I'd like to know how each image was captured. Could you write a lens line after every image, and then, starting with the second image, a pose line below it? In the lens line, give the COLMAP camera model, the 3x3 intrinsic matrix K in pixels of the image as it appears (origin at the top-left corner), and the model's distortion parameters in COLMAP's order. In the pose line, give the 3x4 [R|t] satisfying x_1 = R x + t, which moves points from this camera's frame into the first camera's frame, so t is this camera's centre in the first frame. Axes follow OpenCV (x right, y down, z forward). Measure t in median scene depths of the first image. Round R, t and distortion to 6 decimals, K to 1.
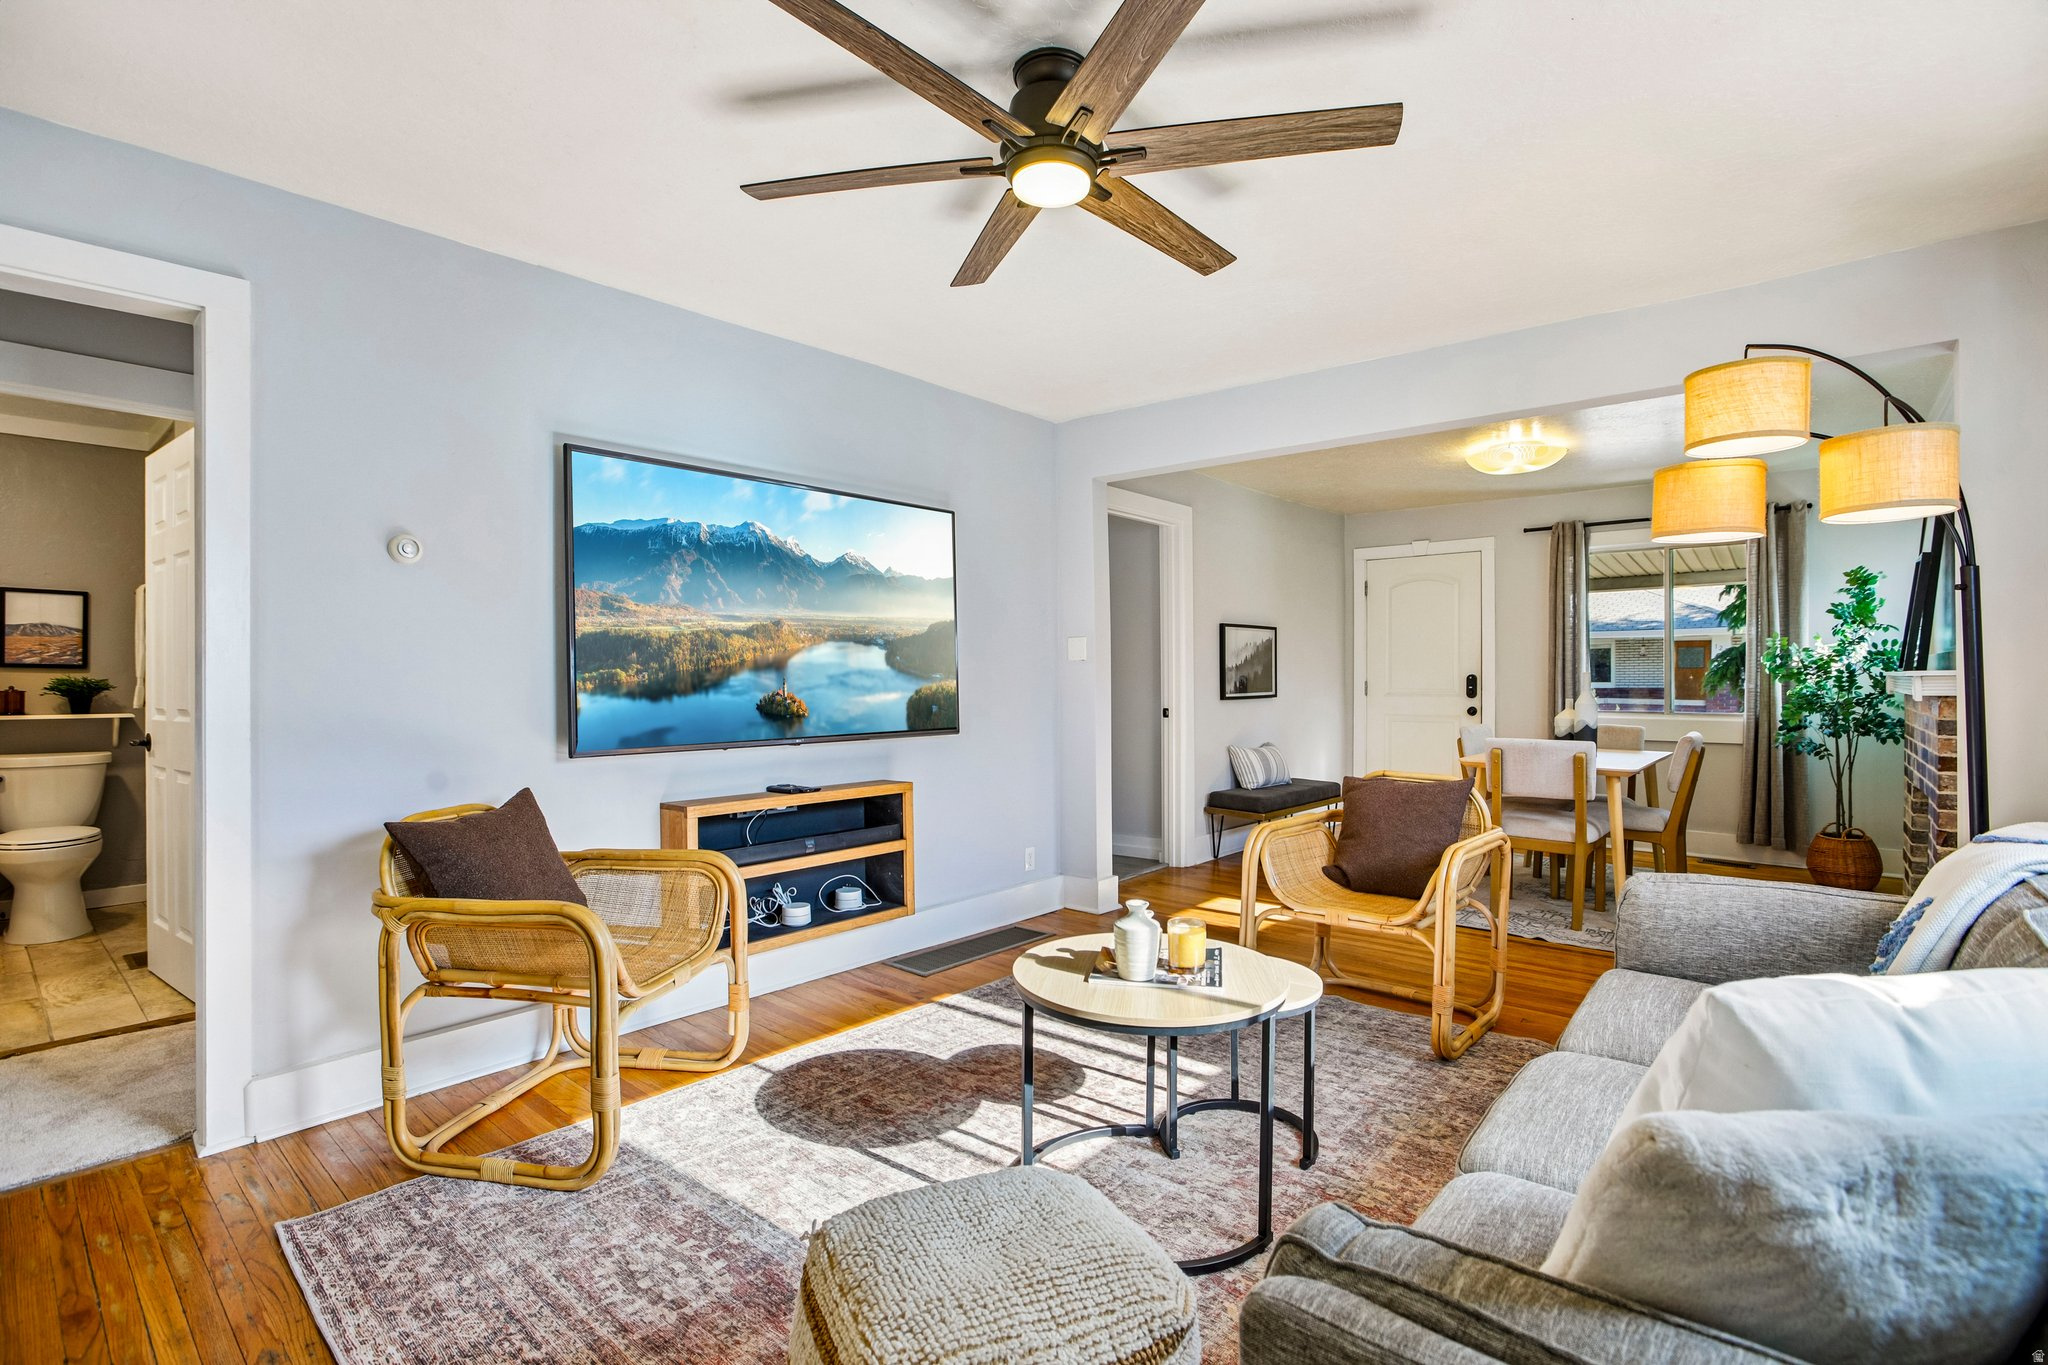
lens RADIAL K [[967.0, 0, 1019.1], [0, 967.0, 681.6], [0, 0, 1]] dist [-0.000016, 0.001068]
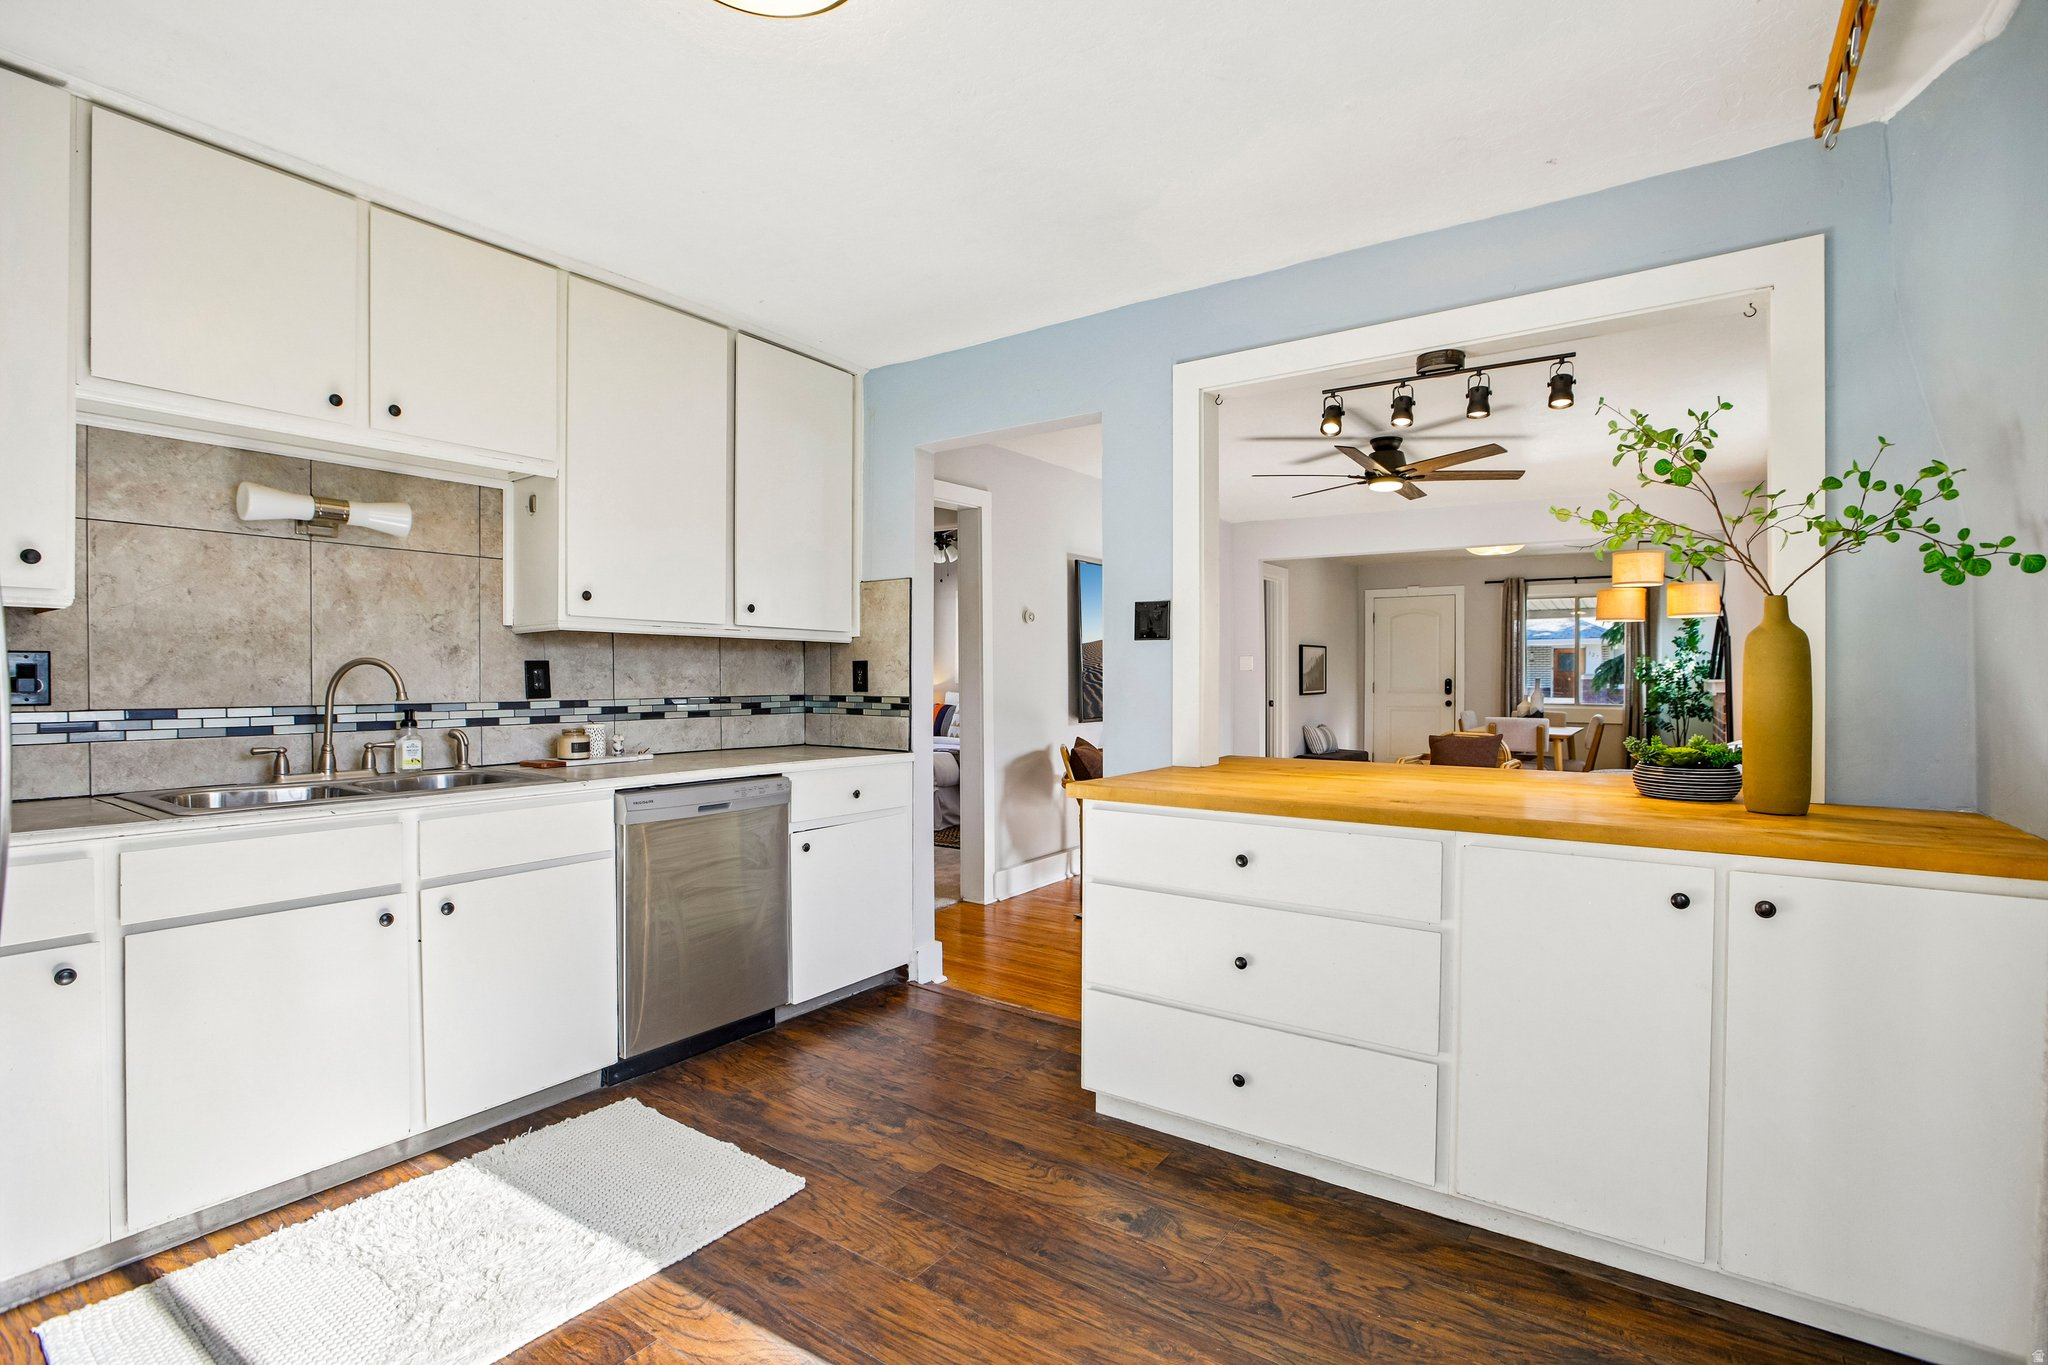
lens RADIAL K [[967.0, 0, 1019.1], [0, 967.0, 681.6], [0, 0, 1]] dist [-0.000016, 0.001068]
pose [[0.994897, 0.003766, 0.100827, -0.455620], [-0.003922, 0.999991, 0.001345, -0.003017], [-0.100821, -0.001733, 0.994903, -0.549199]]
